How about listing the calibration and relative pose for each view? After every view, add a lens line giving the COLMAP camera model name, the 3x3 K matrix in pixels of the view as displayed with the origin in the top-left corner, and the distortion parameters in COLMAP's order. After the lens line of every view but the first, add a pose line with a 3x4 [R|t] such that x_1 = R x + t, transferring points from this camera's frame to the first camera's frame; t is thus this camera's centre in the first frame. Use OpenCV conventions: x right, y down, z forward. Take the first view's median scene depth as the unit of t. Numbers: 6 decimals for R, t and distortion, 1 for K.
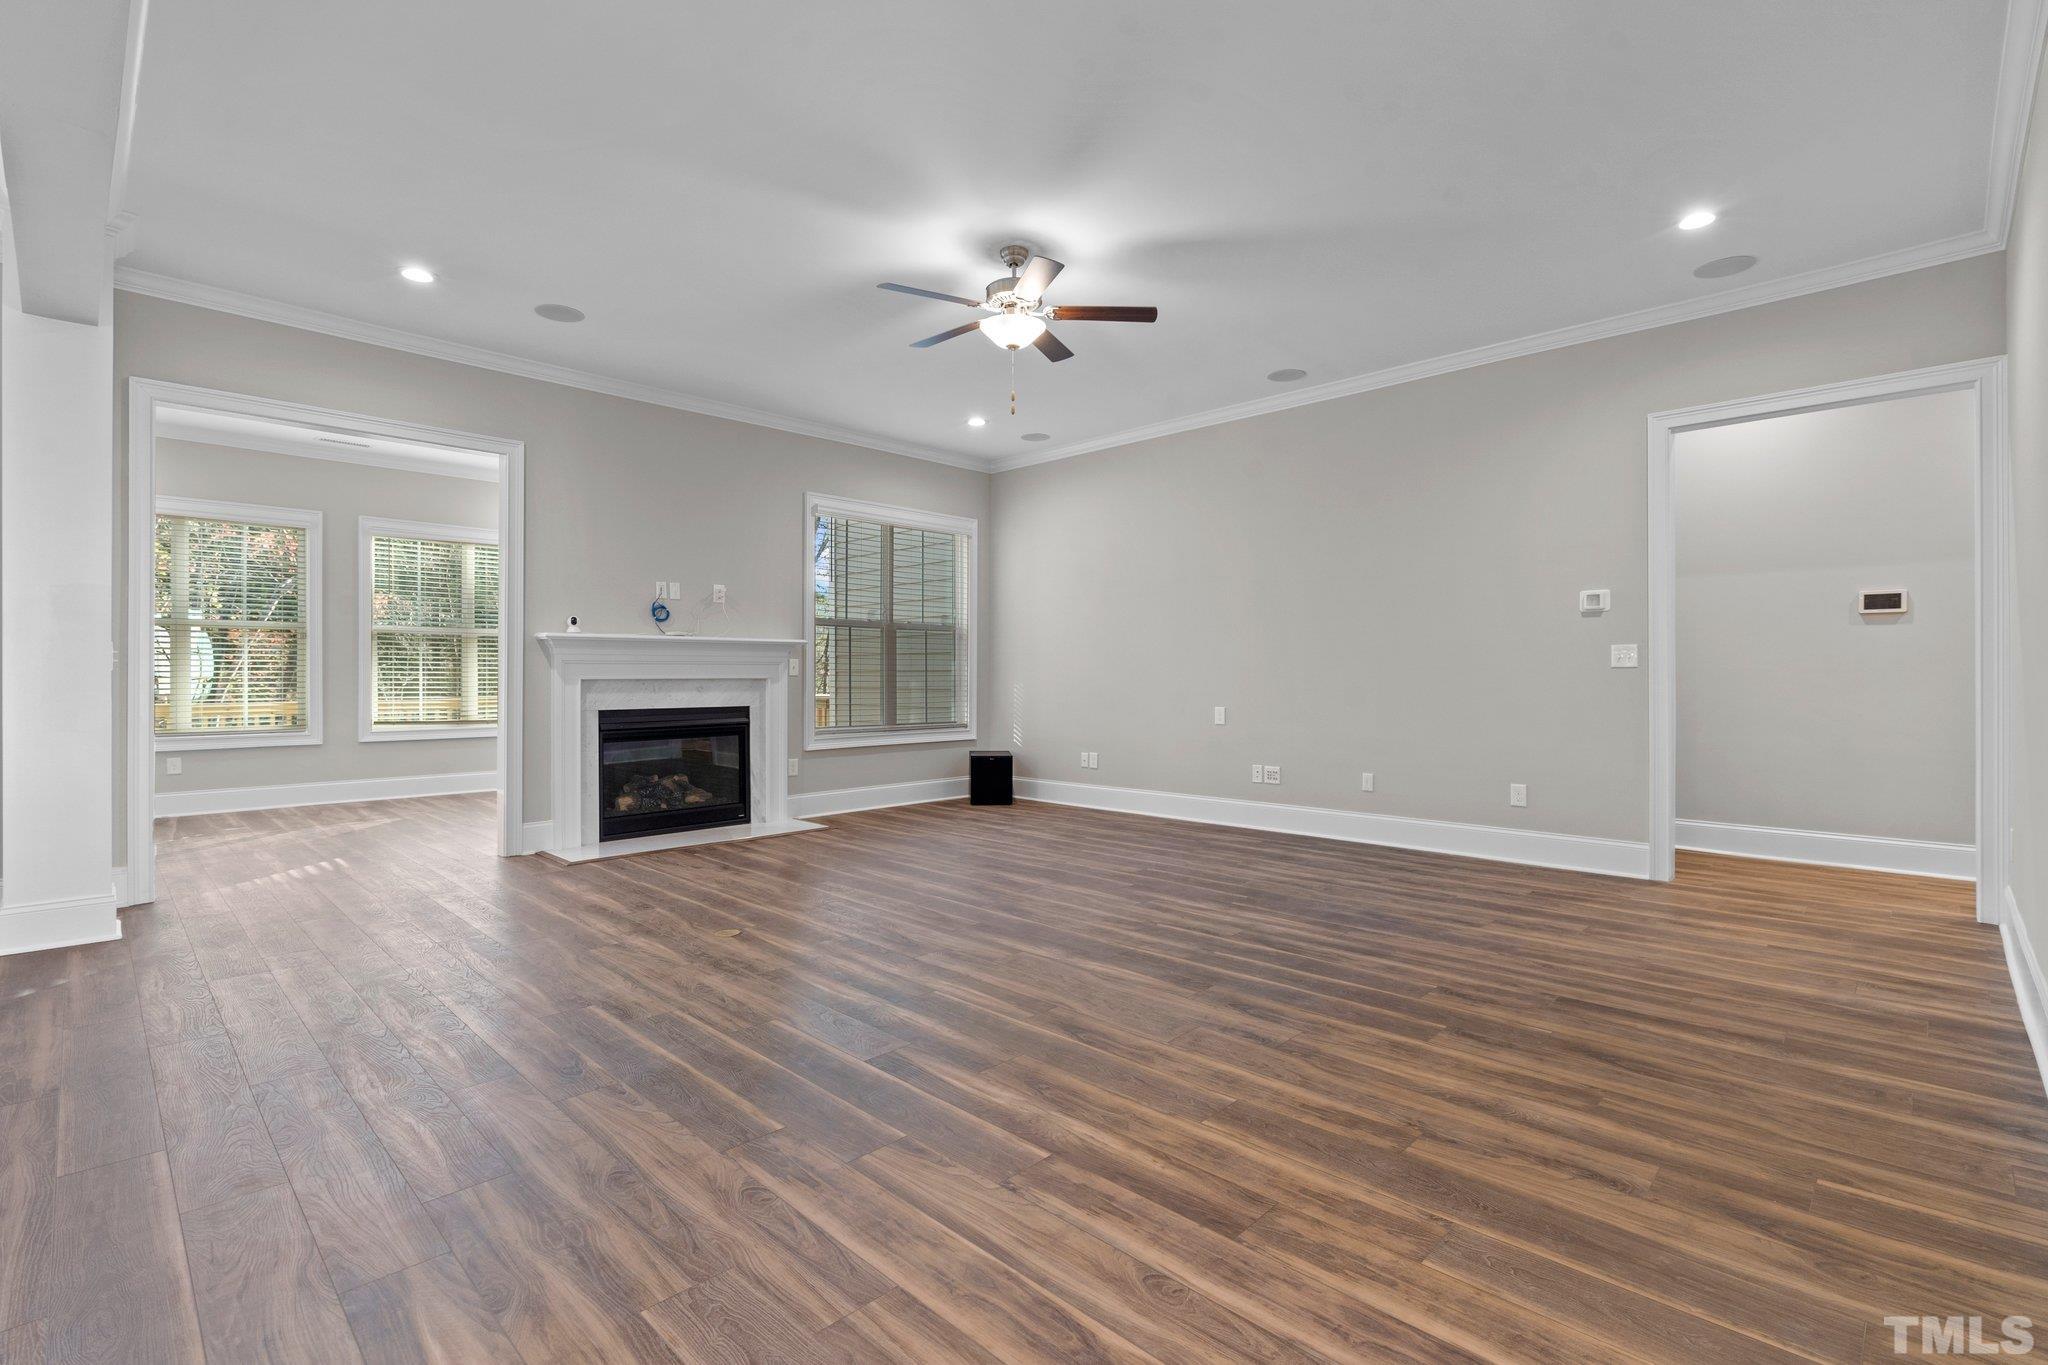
lens RADIAL K [[943.0, 0, 1019.0], [0, 943.0, 688.0], [0, 0, 1]] dist [-0.003544, 0.001048]
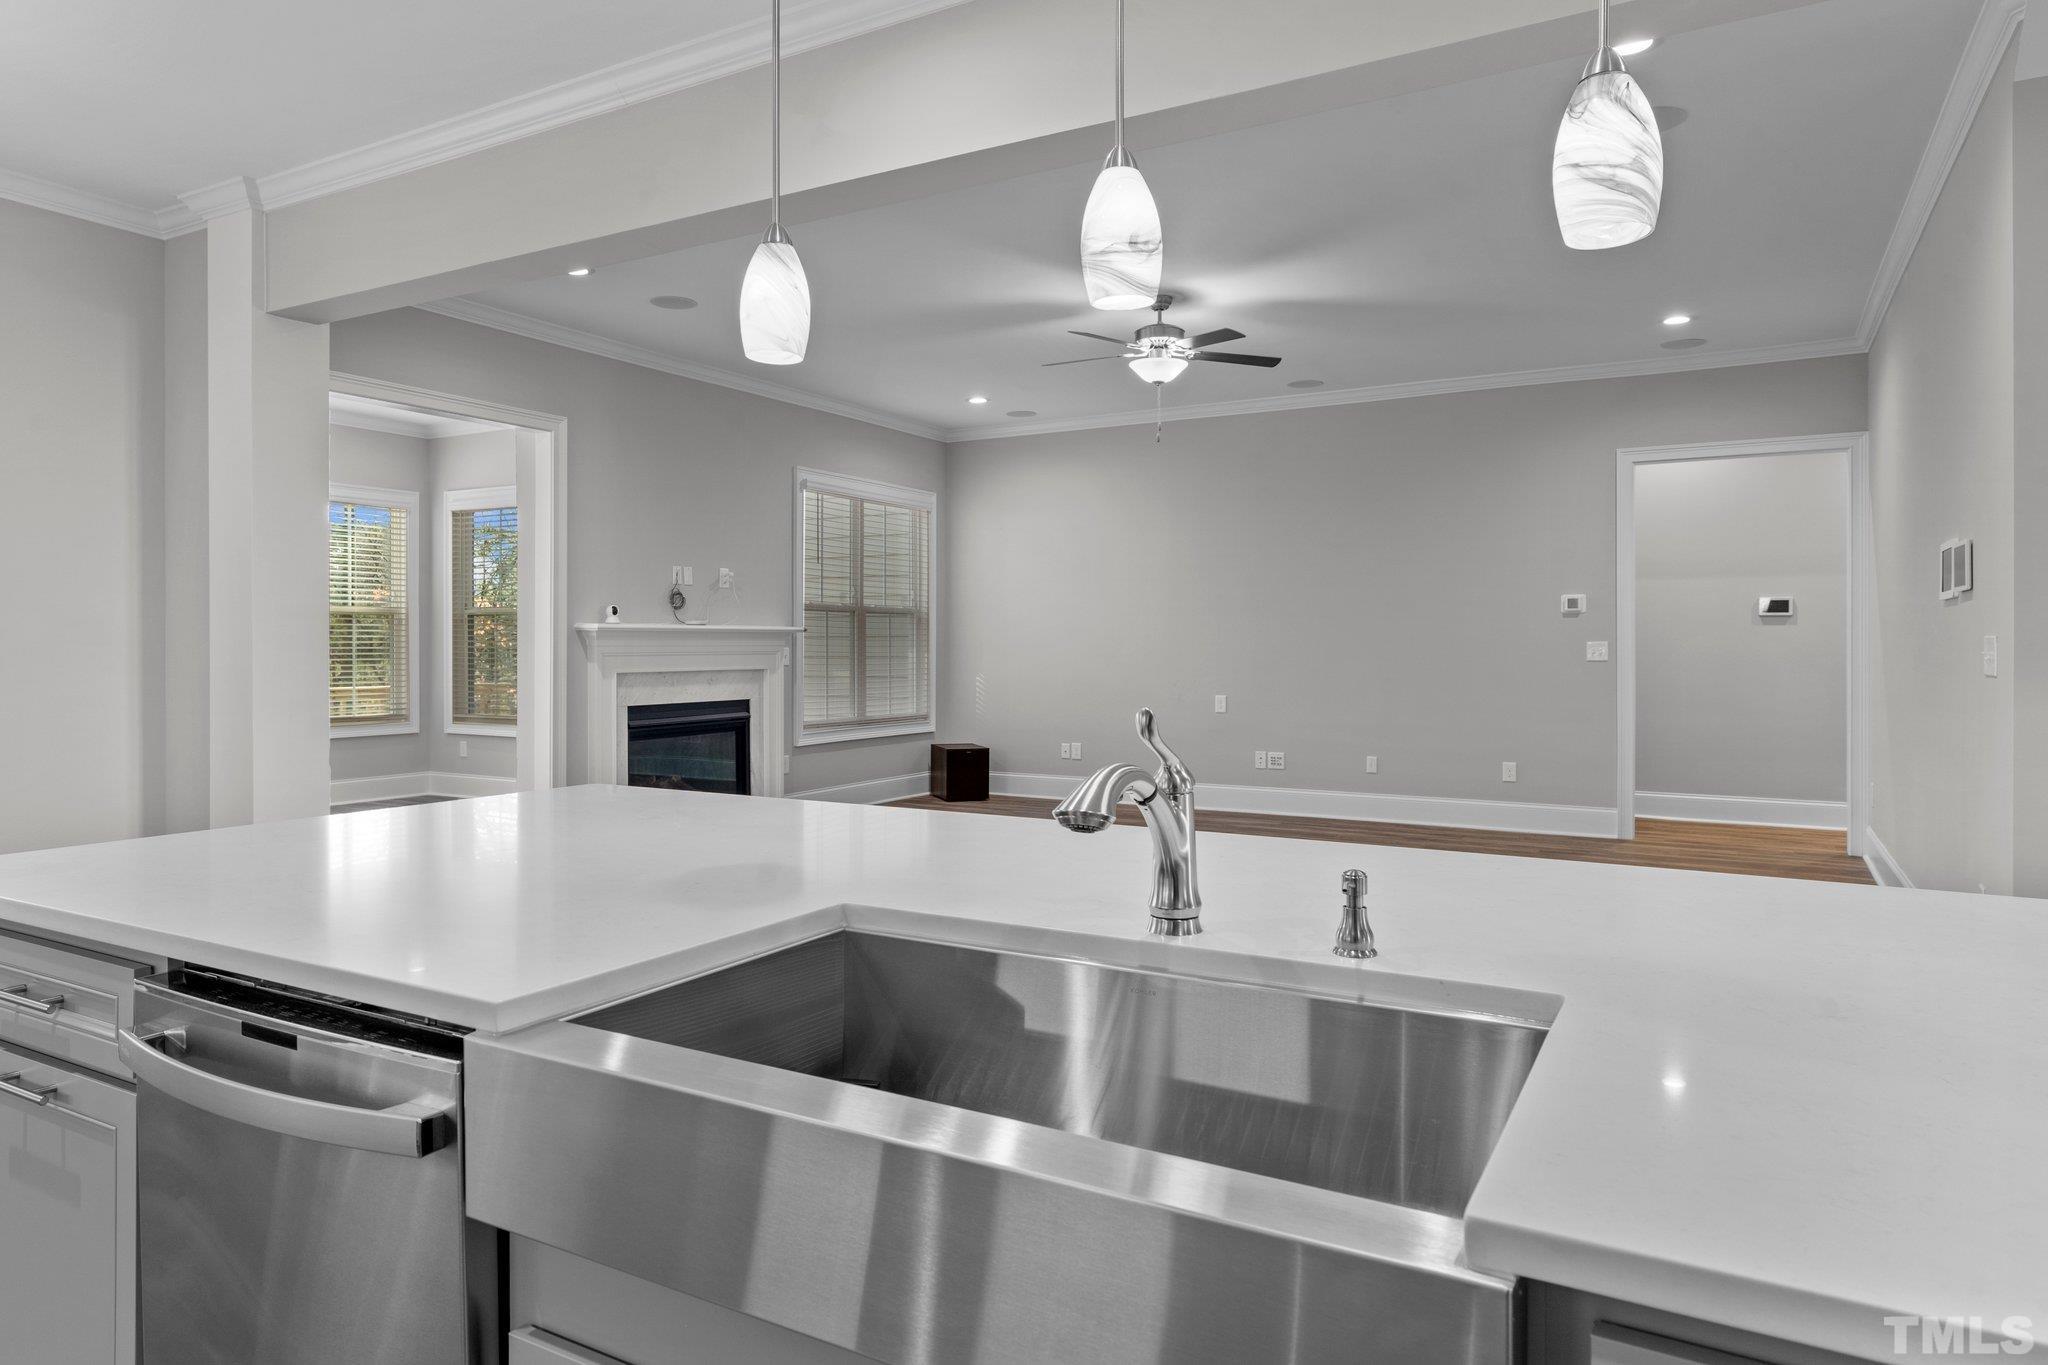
lens RADIAL K [[1250.3, 0, 1030.2], [0, 1250.3, 671.7], [0, 0, 1]] dist [0.009391, -0.000639]
pose [[0.968675, -0.003894, 0.248301, -0.364608], [0.002350, 0.999976, 0.006515, -0.016885], [-0.248321, -0.005727, 0.968661, -0.289615]]
